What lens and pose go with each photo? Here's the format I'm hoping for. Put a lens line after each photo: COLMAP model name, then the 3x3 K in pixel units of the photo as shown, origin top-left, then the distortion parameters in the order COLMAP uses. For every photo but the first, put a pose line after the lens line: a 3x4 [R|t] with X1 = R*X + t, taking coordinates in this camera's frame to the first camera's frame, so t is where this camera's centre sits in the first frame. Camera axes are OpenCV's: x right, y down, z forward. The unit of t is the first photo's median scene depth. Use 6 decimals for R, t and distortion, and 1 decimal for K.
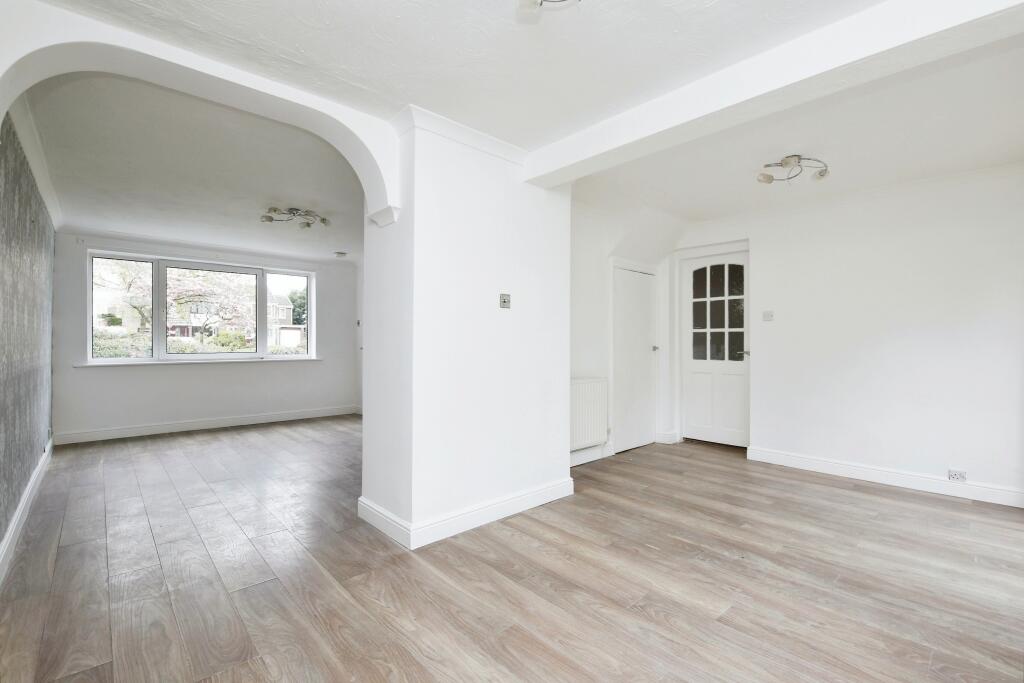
lens RADIAL K [[449.3, 0, 527.9], [0, 449.3, 337.3], [0, 0, 1]] dist [-0.012508, -0.003364]
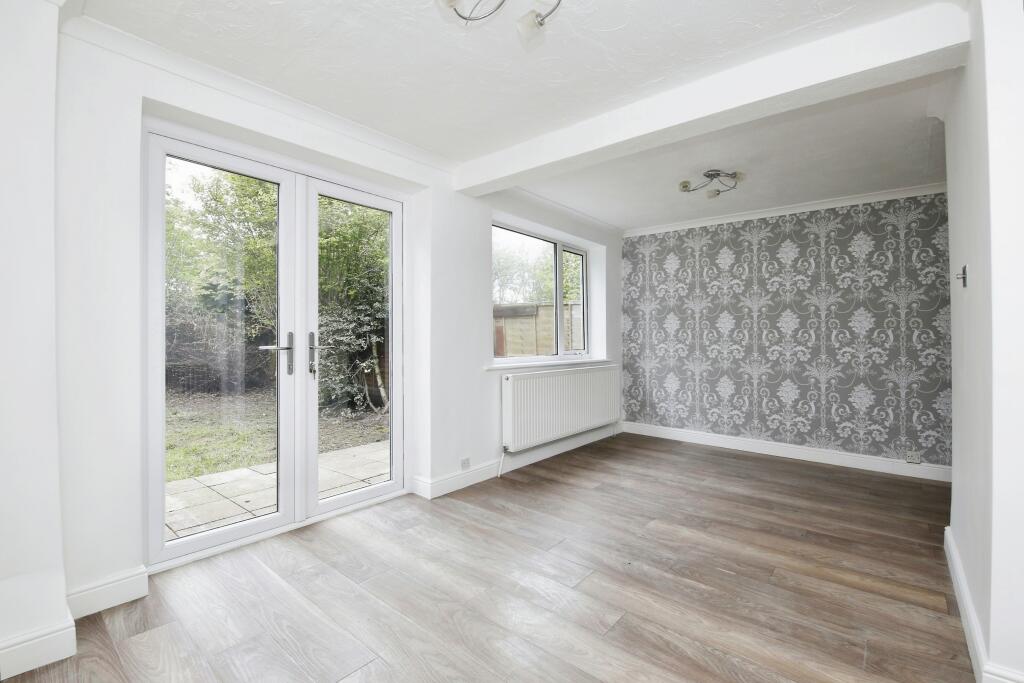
lens RADIAL K [[449.3, 0, 512.4], [0, 449.3, 337.5], [0, 0, 1]] dist [-0.012508, -0.003364]
pose [[-0.995568, -0.012023, -0.093272, 0.697925], [-0.011641, 0.999921, -0.004640, 0.012698], [0.093321, -0.003534, -0.995630, 1.632343]]
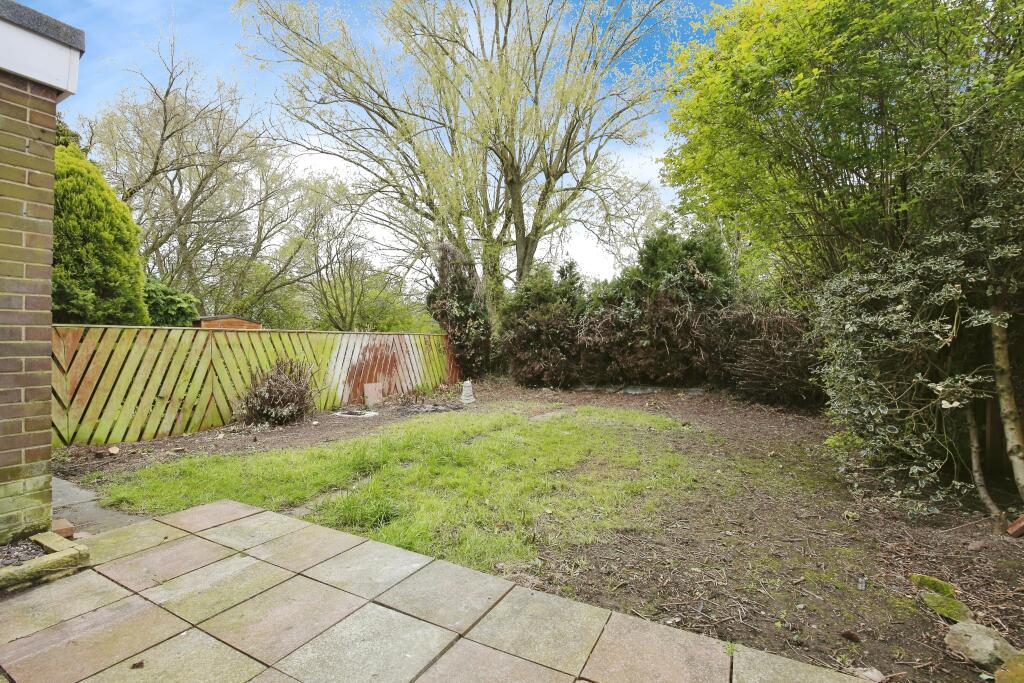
lens RADIAL K [[449.3, 0, 515.0], [0, 449.3, 342.2], [0, 0, 1]] dist [-0.012508, -0.003364]
pose [[-0.317395, -0.016582, 0.948148, 0.681508], [-0.014904, 0.999811, 0.012496, 0.078021], [-0.948176, -0.010165, -0.317582, -0.016242]]
